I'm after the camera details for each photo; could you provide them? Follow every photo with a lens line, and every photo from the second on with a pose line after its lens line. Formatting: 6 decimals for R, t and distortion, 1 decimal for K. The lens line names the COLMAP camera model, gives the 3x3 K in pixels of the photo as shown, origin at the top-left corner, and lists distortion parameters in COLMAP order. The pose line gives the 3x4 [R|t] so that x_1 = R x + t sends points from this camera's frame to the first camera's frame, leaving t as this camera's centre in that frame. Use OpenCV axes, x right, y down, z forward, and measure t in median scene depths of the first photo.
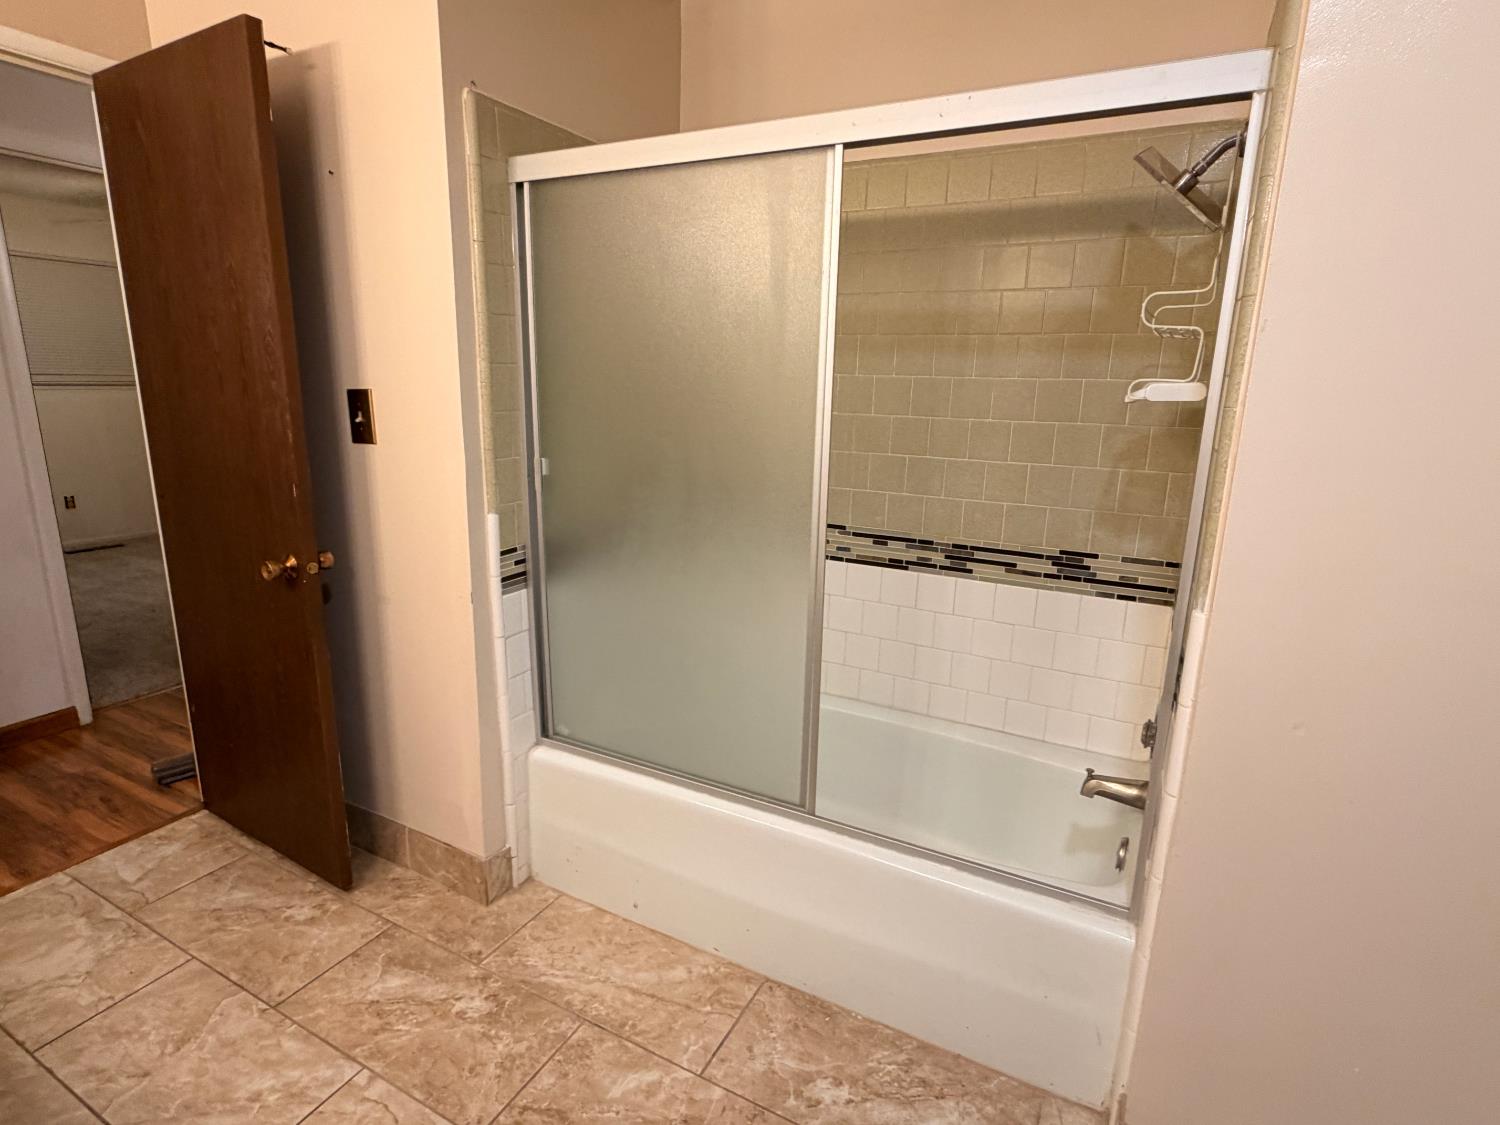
lens RADIAL K [[777.1, 0, 746.5], [0, 777.1, 557.4], [0, 0, 1]] dist [0.002899, -0.001541]
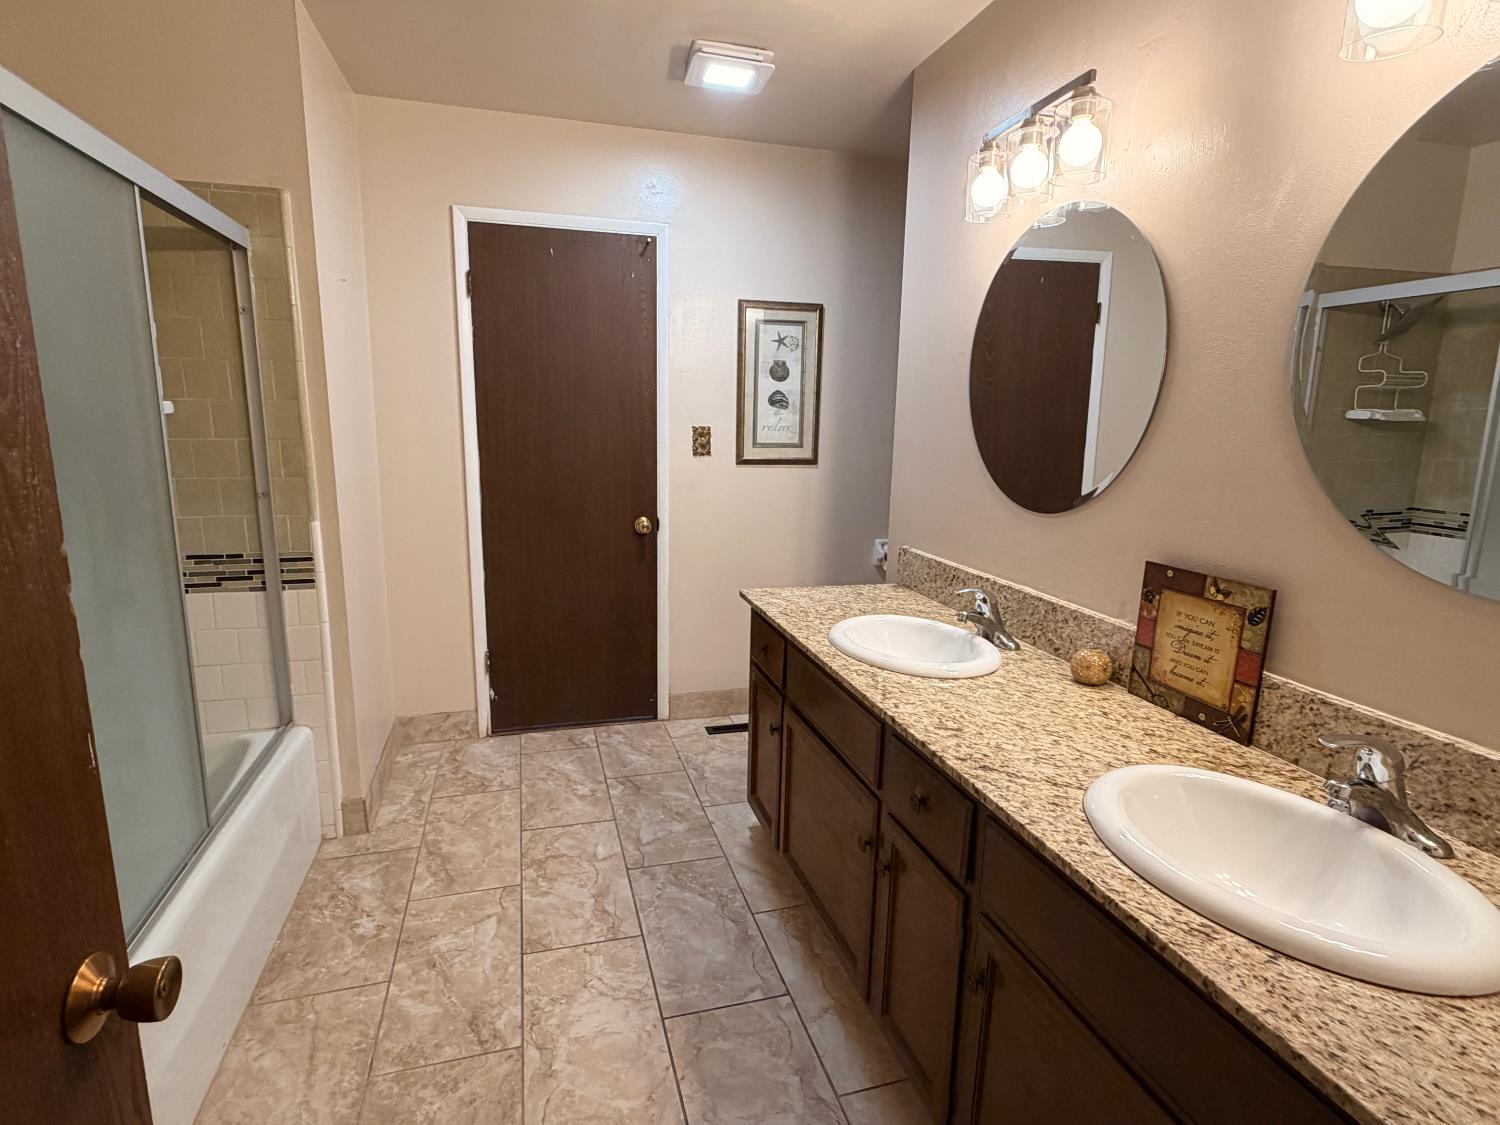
lens RADIAL K [[777.1, 0, 745.5], [0, 777.1, 557.4], [0, 0, 1]] dist [0.002899, -0.001541]
pose [[-0.691200, -0.164759, 0.703632, -0.953301], [0.134245, 0.927443, 0.349038, -0.235848], [-0.710086, 0.335714, -0.618930, 0.912239]]
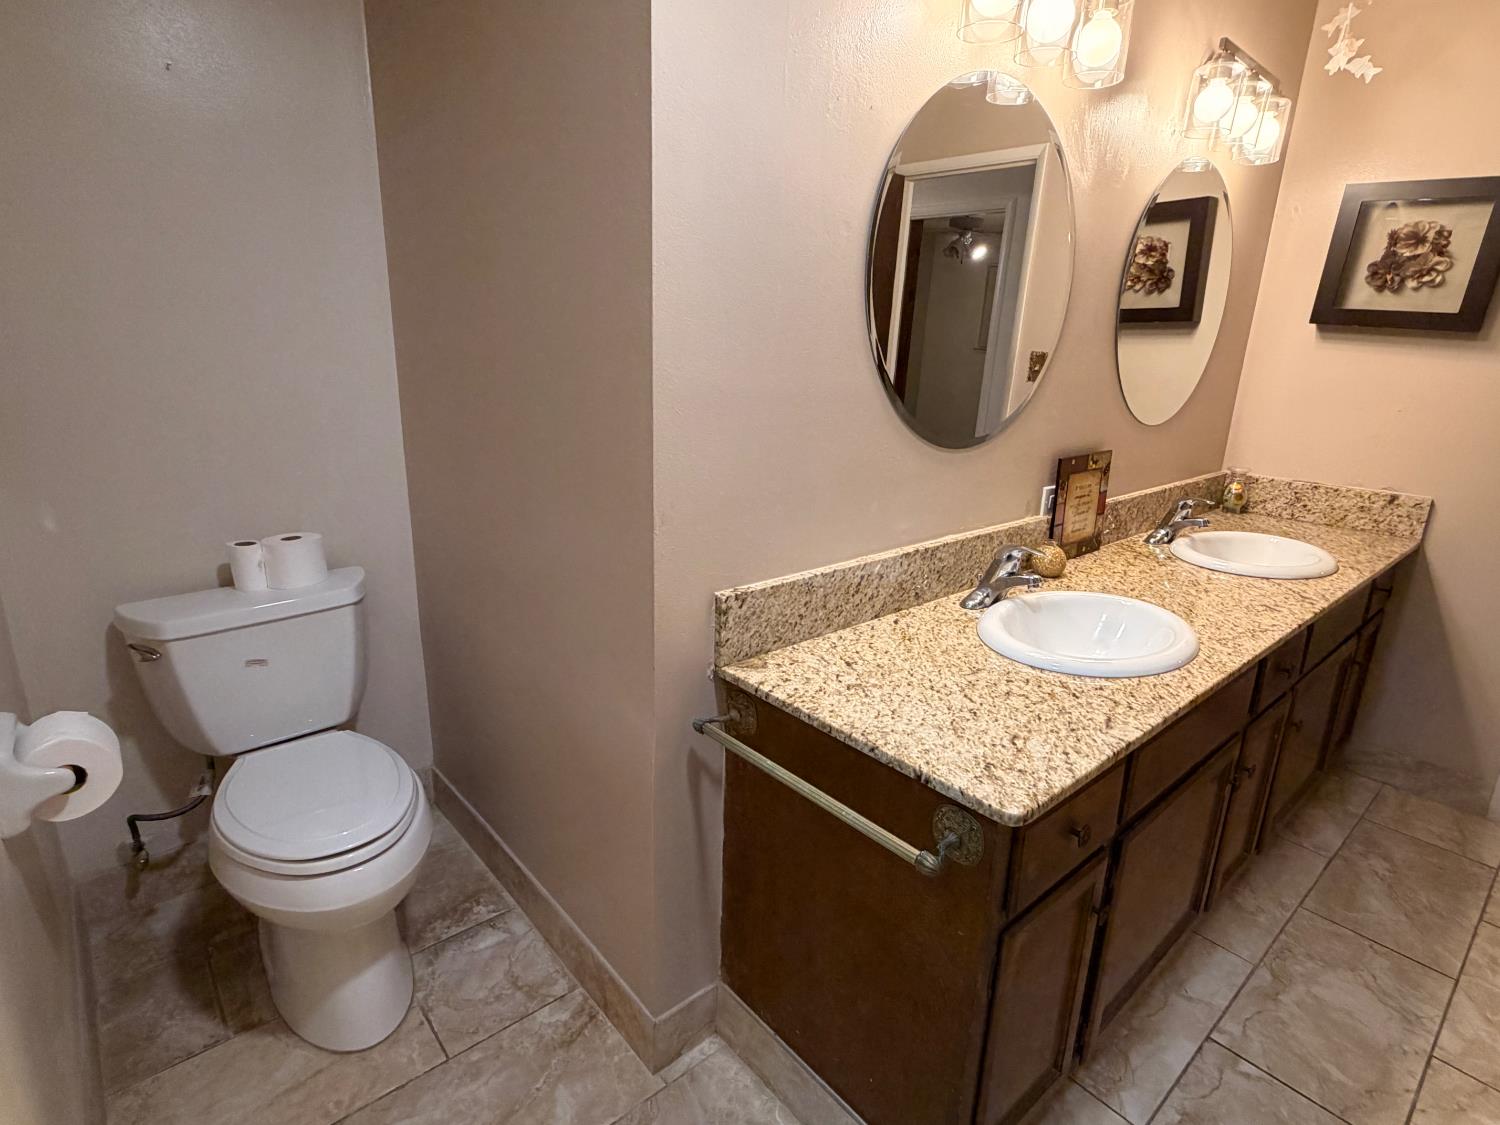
lens RADIAL K [[777.1, 0, 740.4], [0, 777.1, 558.8], [0, 0, 1]] dist [0.002899, -0.001541]
pose [[-0.365972, 0.225050, -0.903005, 0.414513], [-0.251675, 0.910229, 0.328850, -0.000254], [0.895949, 0.347613, -0.276479, 0.064002]]
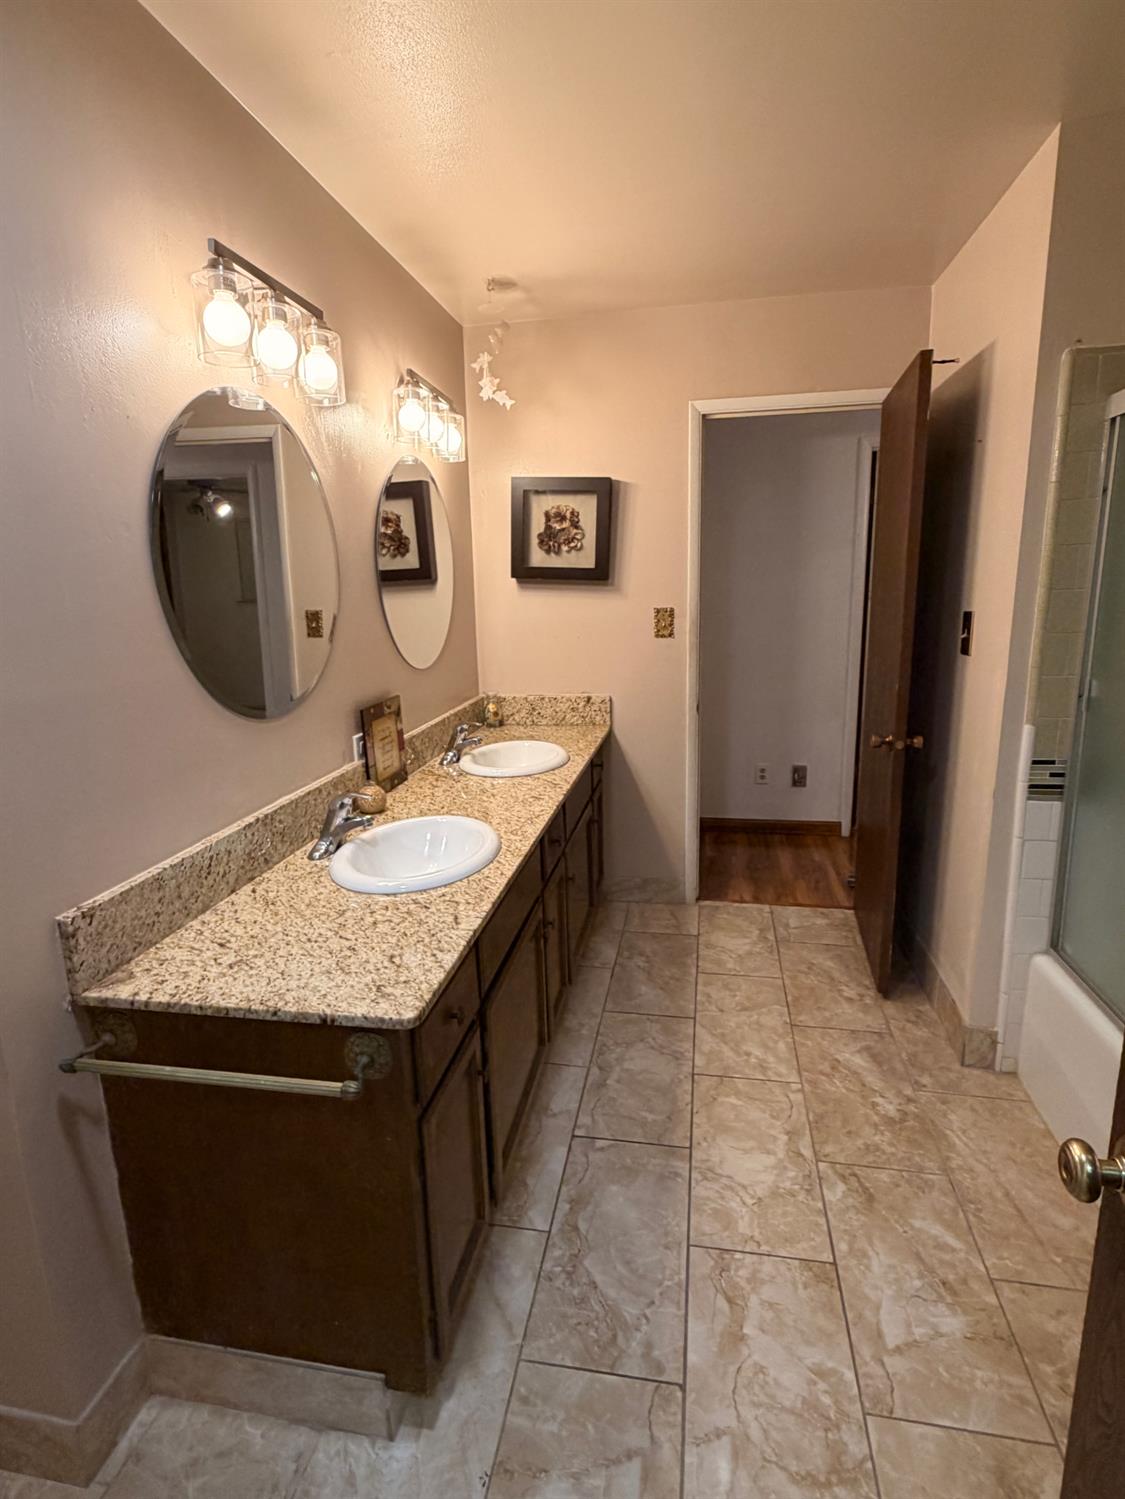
lens RADIAL K [[776.5, 0, 559.9], [0, 776.5, 743.5], [0, 0, 1]] dist [0.002899, -0.001541]
pose [[0.296236, 0.165970, -0.940584, 0.501112], [-0.188521, 0.975573, 0.112770, -0.027959], [0.936325, 0.143914, 0.320289, 0.025963]]
